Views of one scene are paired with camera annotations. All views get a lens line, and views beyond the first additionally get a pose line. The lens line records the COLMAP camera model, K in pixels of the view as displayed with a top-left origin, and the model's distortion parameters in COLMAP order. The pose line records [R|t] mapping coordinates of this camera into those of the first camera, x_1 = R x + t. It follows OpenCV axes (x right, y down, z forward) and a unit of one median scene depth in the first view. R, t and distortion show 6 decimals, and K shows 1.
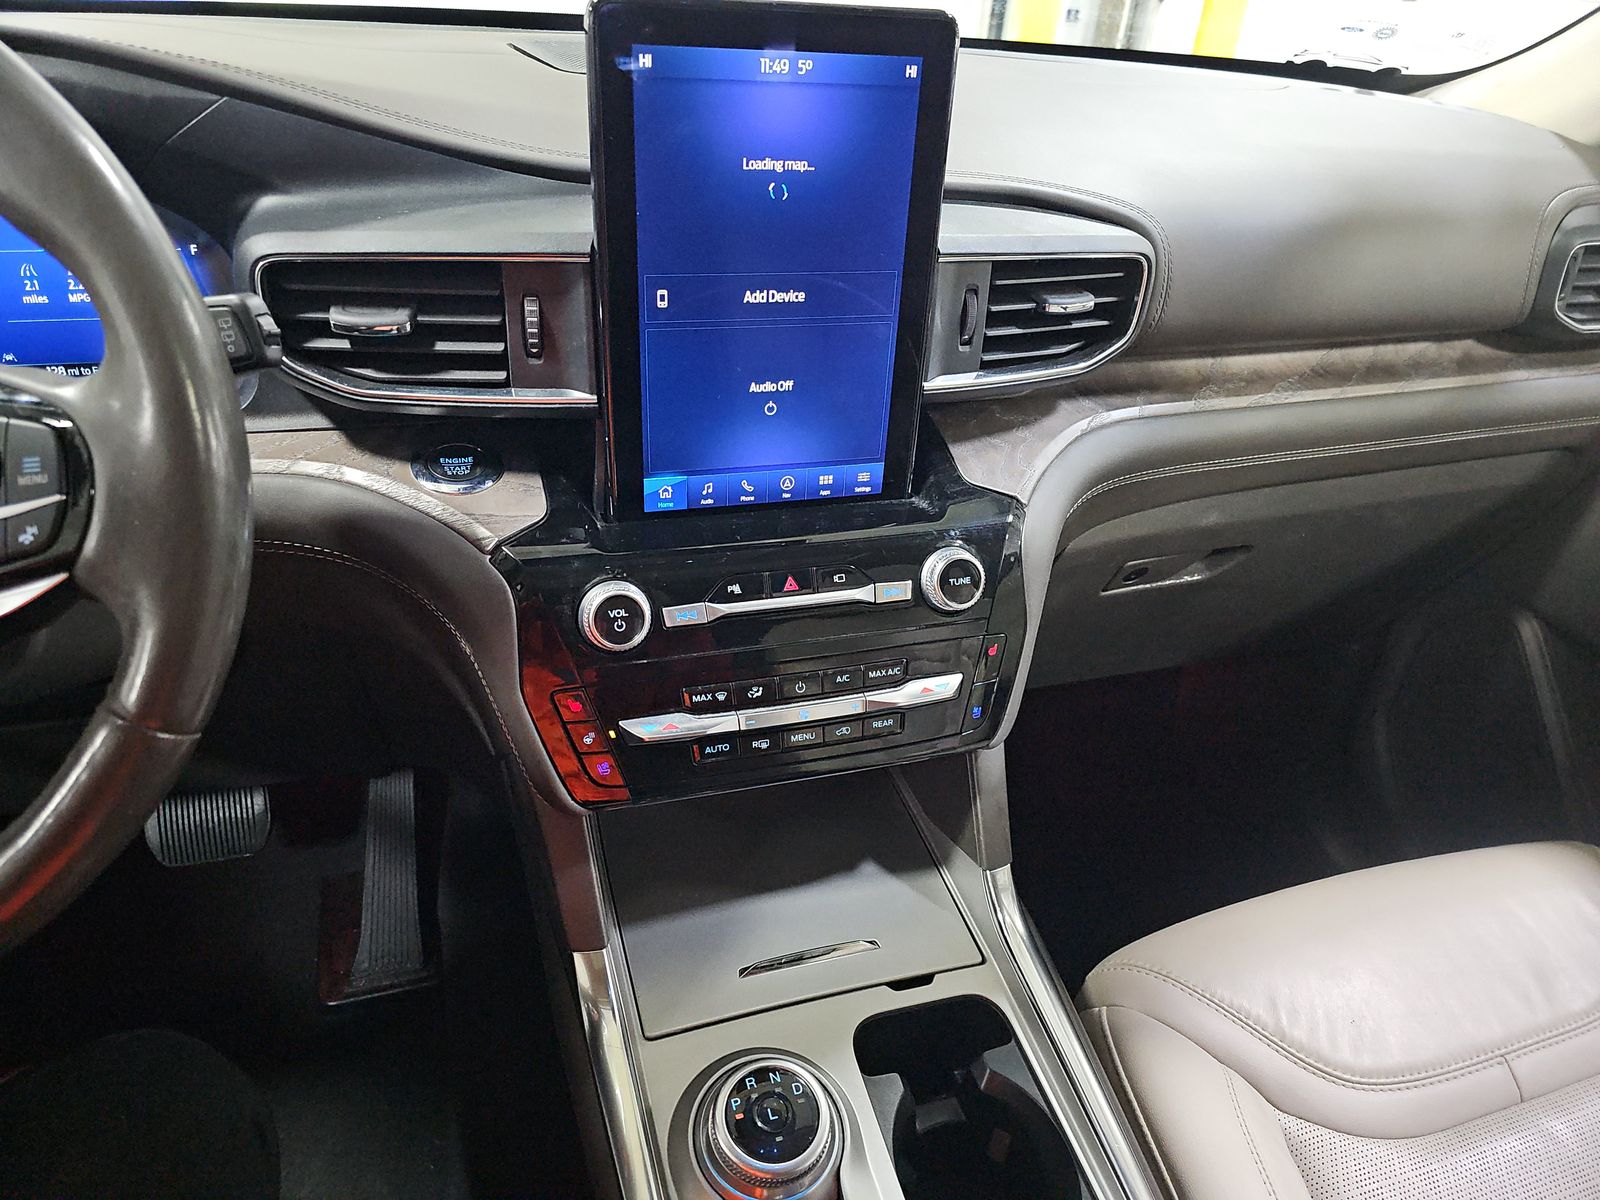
lens RADIAL K [[1045.5, 0, 808.3], [0, 1045.5, 605.8], [0, 0, 1]] dist [-0.005455, -0.008568]
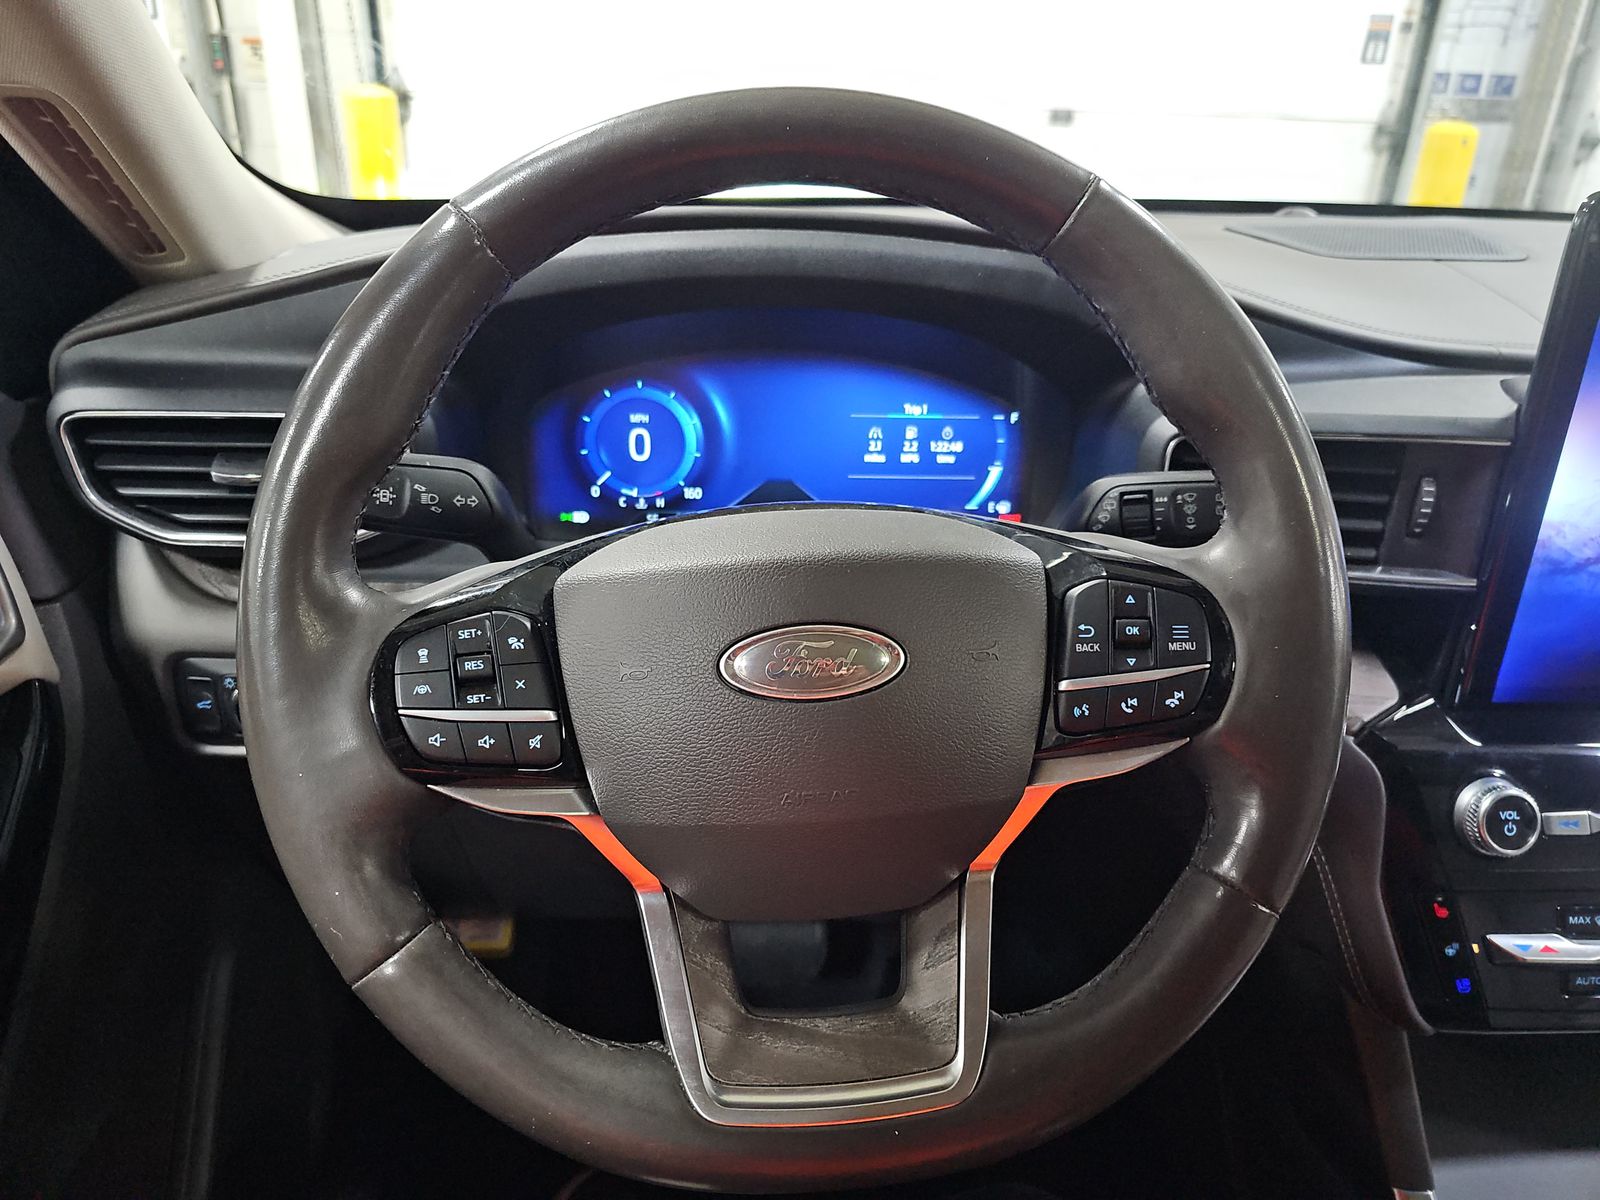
lens RADIAL K [[1045.5, 0, 801.1], [0, 1045.5, 595.4], [0, 0, 1]] dist [-0.005455, -0.008568]
pose [[0.957548, 0.068850, -0.279930, -0.523402], [-0.109181, 0.985336, -0.131124, 0.004259], [0.266797, 0.156120, 0.951024, -0.062544]]
